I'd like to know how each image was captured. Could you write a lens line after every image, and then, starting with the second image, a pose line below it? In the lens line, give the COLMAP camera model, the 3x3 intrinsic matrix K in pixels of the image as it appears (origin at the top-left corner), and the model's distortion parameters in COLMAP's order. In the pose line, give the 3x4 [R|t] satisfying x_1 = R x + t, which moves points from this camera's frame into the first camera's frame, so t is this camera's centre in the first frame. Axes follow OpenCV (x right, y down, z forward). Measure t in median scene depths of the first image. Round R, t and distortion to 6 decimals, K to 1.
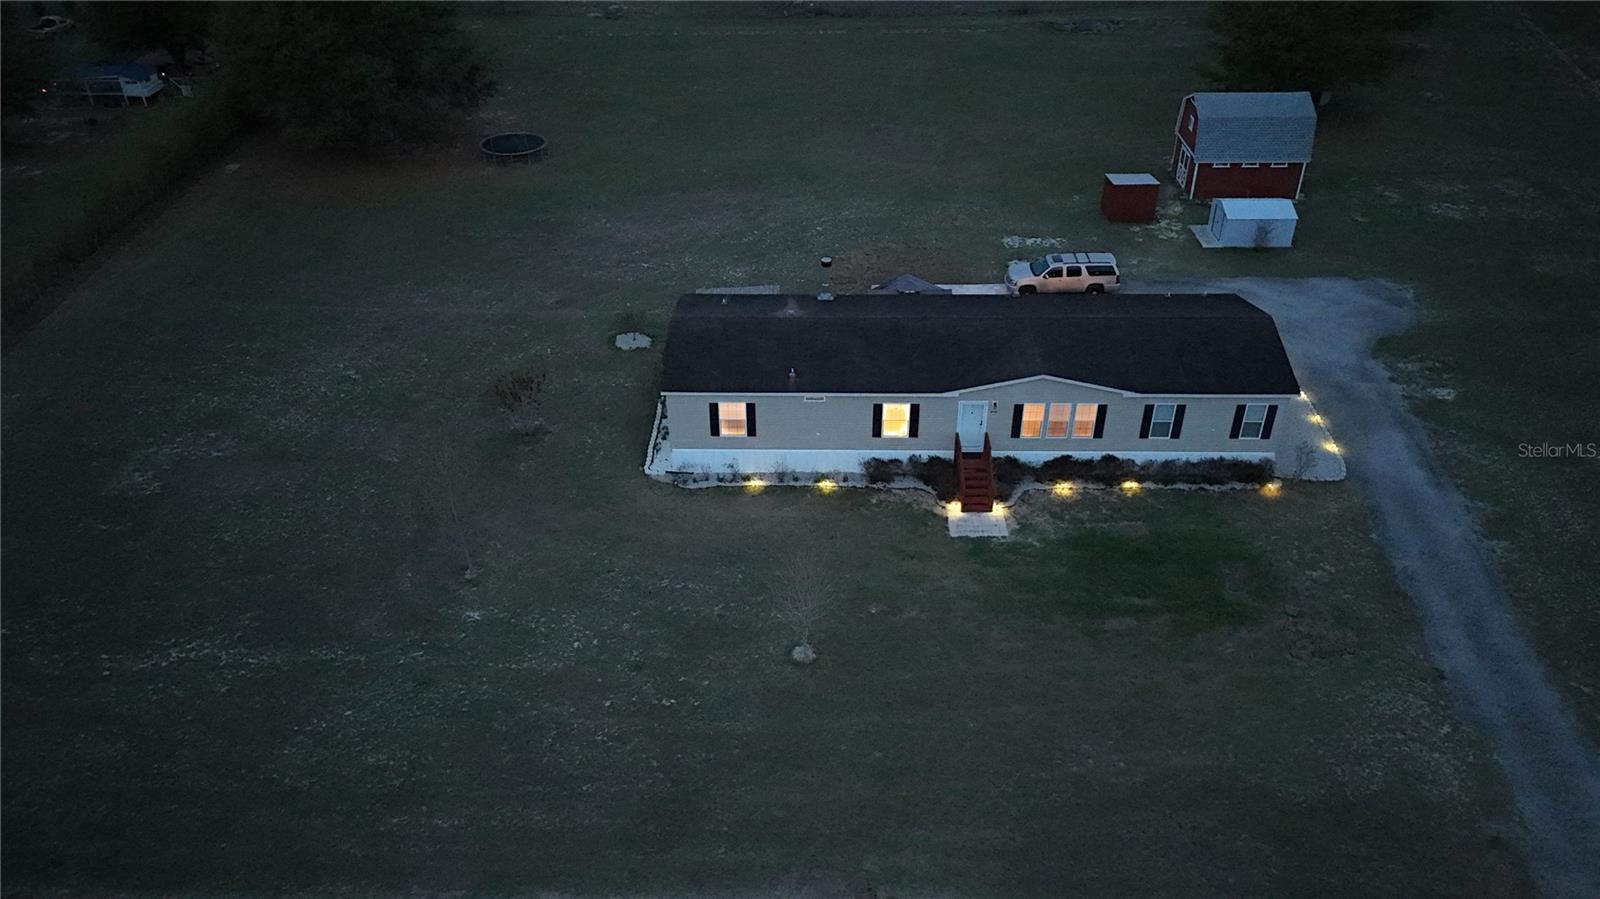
lens RADIAL K [[1174.3, 0, 797.9], [0, 1174.3, 455.2], [0, 0, 1]] dist [0.086191, -0.087743]
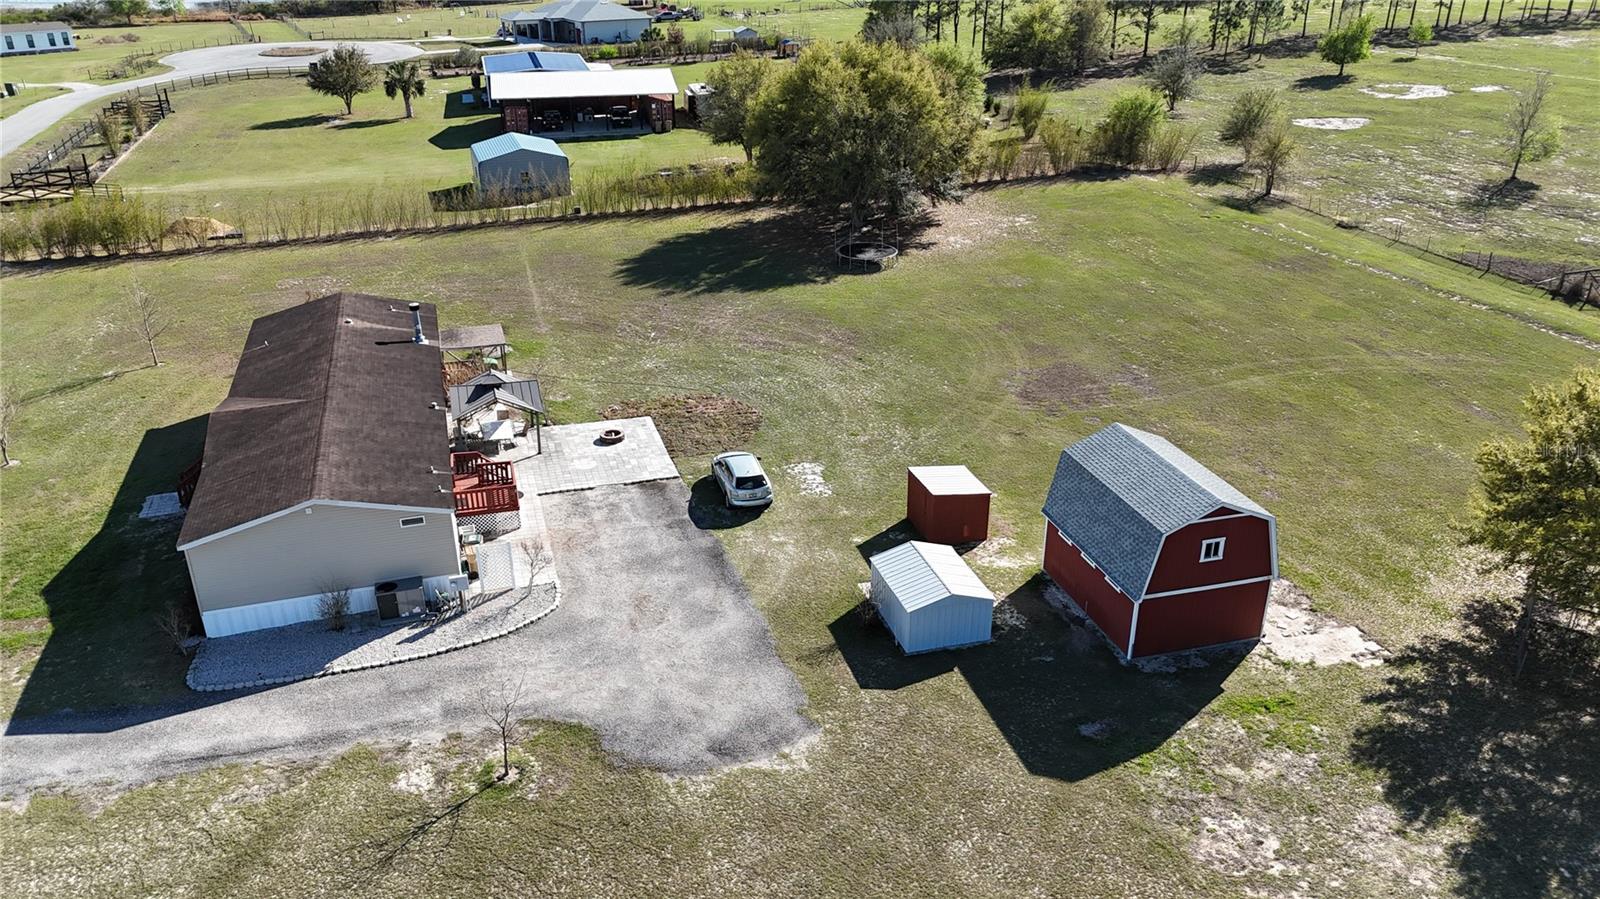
lens RADIAL K [[1174.3, 0, 797.9], [0, 1174.3, 455.2], [0, 0, 1]] dist [0.086191, -0.087743]
pose [[0.310700, 0.403518, -0.860604, 1.239079], [-0.521524, 0.829328, 0.200570, -0.497775], [0.794656, 0.386509, 0.468117, 0.898249]]
